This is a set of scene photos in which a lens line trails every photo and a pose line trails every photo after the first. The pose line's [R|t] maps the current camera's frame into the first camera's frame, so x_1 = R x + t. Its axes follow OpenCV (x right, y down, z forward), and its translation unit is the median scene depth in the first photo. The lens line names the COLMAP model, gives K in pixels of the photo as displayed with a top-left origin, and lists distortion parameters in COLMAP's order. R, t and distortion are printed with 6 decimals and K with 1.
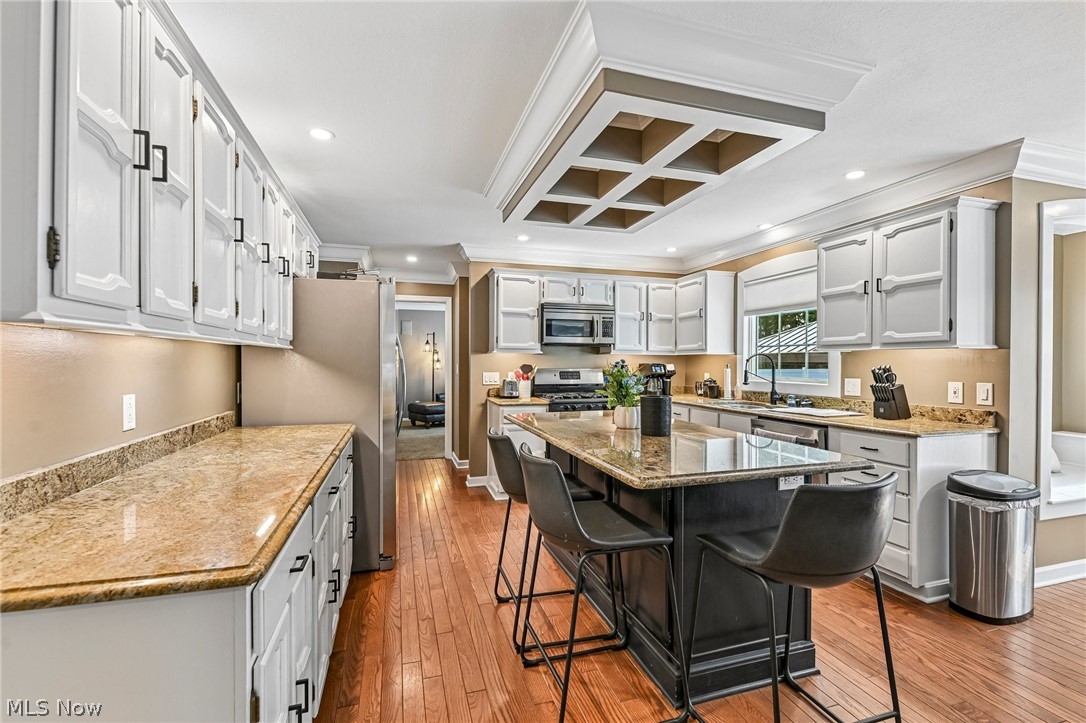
lens RADIAL K [[488.4, 0, 541.9], [0, 488.4, 361.6], [0, 0, 1]] dist [-0.000520, 0.000212]
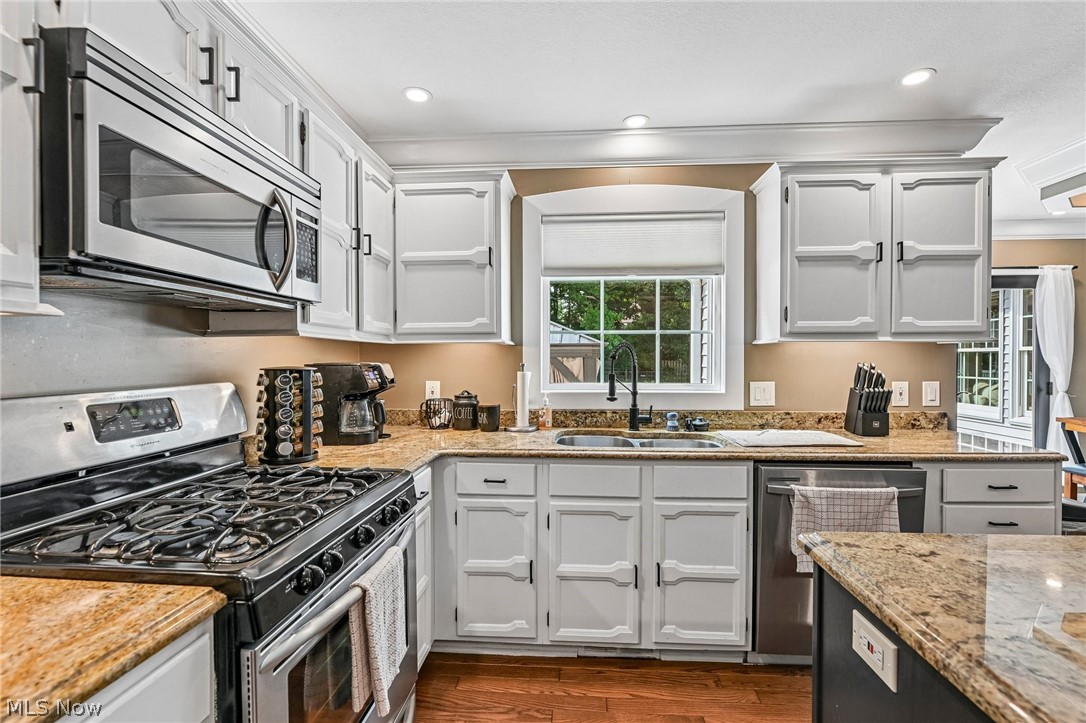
lens RADIAL K [[488.4, 0, 550.9], [0, 488.4, 363.2], [0, 0, 1]] dist [-0.000520, 0.000212]
pose [[0.346727, -0.015105, 0.937845, -0.117929], [0.001068, 0.999876, 0.015709, -0.003142], [-0.937966, -0.004446, 0.346700, 0.898573]]
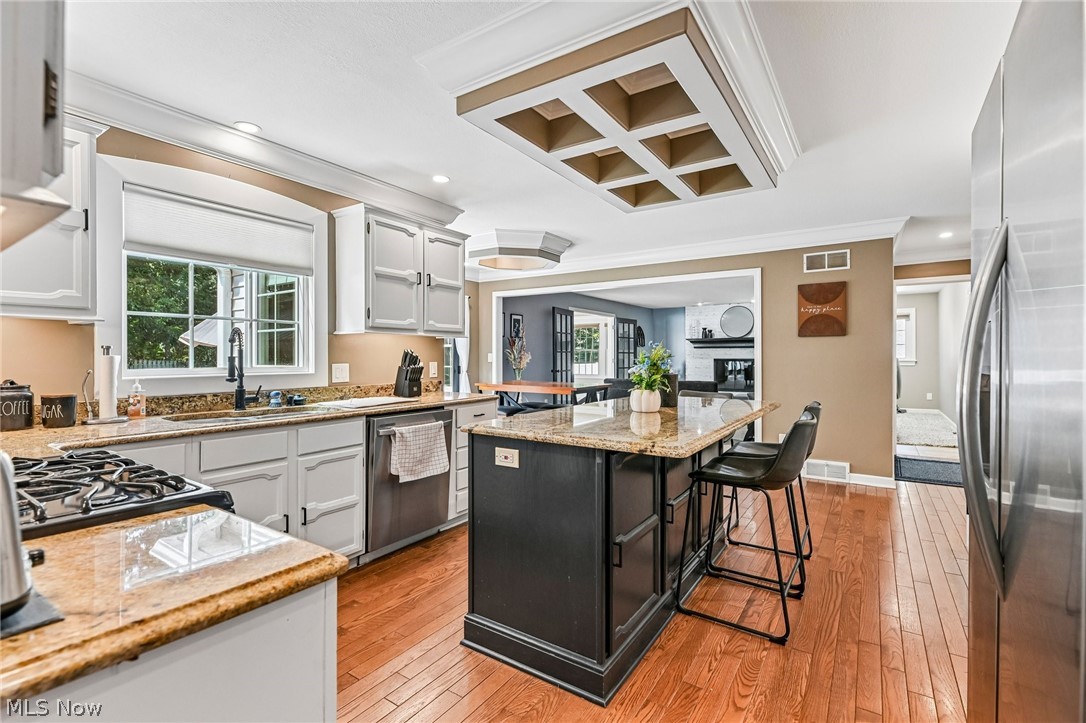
lens RADIAL K [[488.4, 0, 548.2], [0, 488.4, 356.8], [0, 0, 1]] dist [-0.000520, 0.000212]
pose [[-0.643521, -0.004603, 0.765414, -0.274571], [-0.002792, 0.999989, 0.003666, 0.015022], [-0.765423, 0.000222, -0.643527, 1.114007]]
